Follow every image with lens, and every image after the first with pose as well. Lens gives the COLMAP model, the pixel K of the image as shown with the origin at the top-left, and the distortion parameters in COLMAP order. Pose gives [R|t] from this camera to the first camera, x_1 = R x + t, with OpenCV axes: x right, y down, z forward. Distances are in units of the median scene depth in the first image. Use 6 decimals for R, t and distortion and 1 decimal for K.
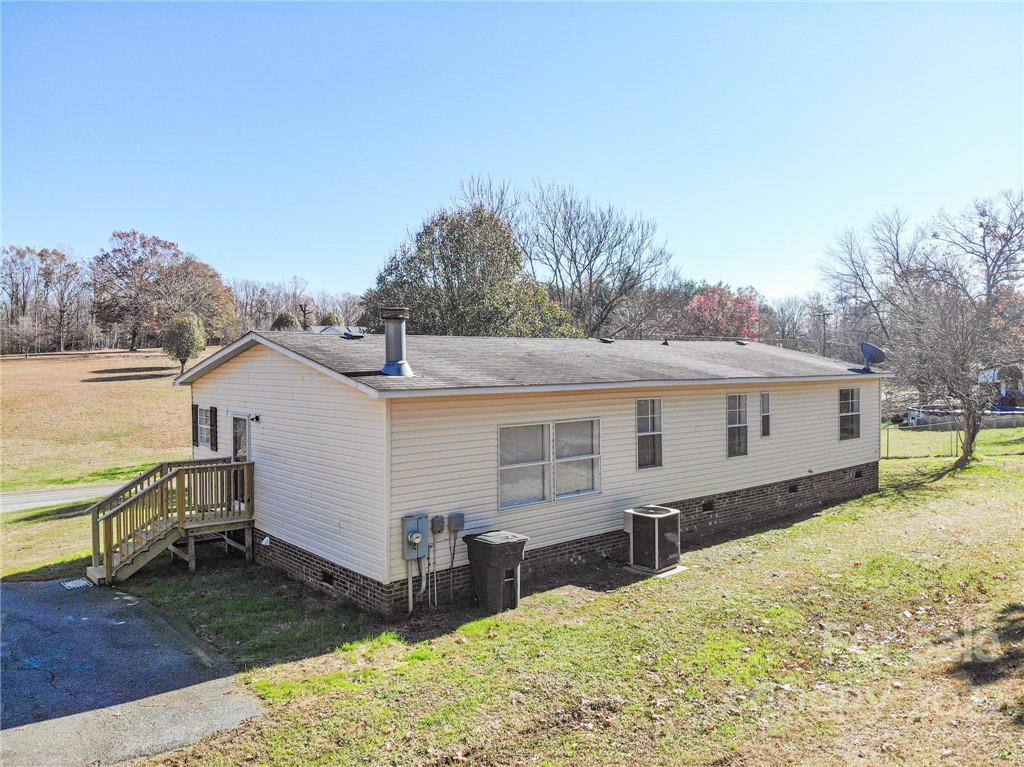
lens RADIAL K [[746.0, 0, 516.2], [0, 746.0, 355.6], [0, 0, 1]] dist [0.139028, -0.250836]
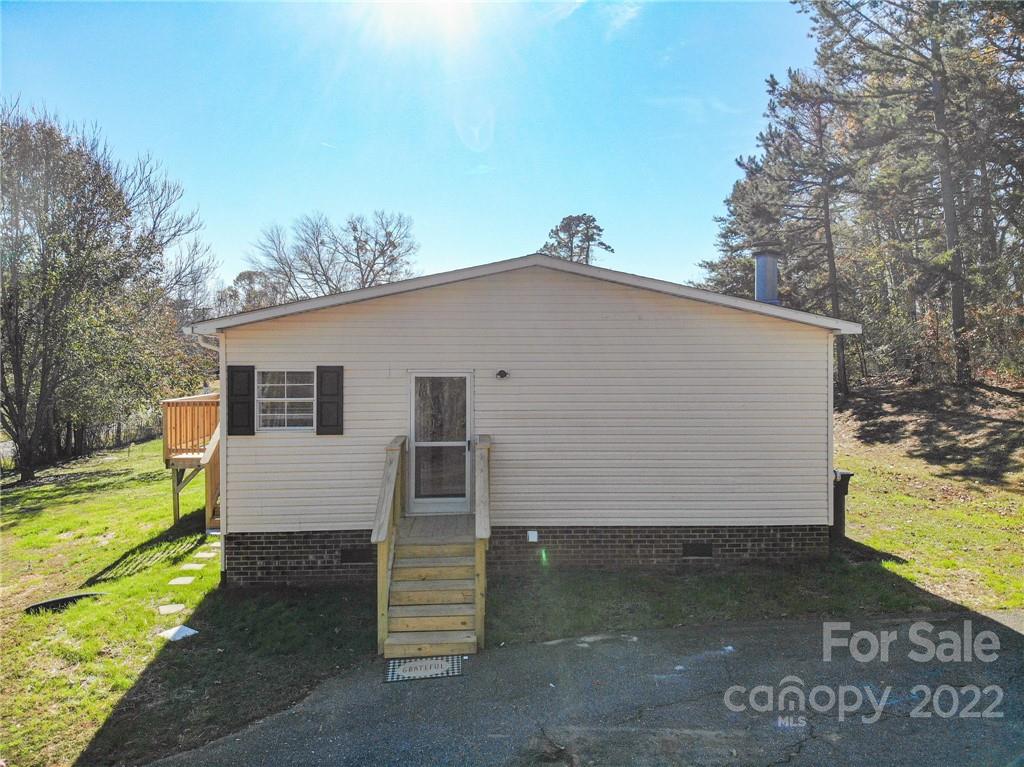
lens RADIAL K [[746.0, 0, 516.2], [0, 746.0, 355.6], [0, 0, 1]] dist [0.139028, -0.250836]
pose [[0.594540, 0.004236, 0.804055, -1.064293], [-0.001322, 0.999990, -0.004290, 0.080345], [-0.804065, 0.001488, 0.594540, 0.664406]]
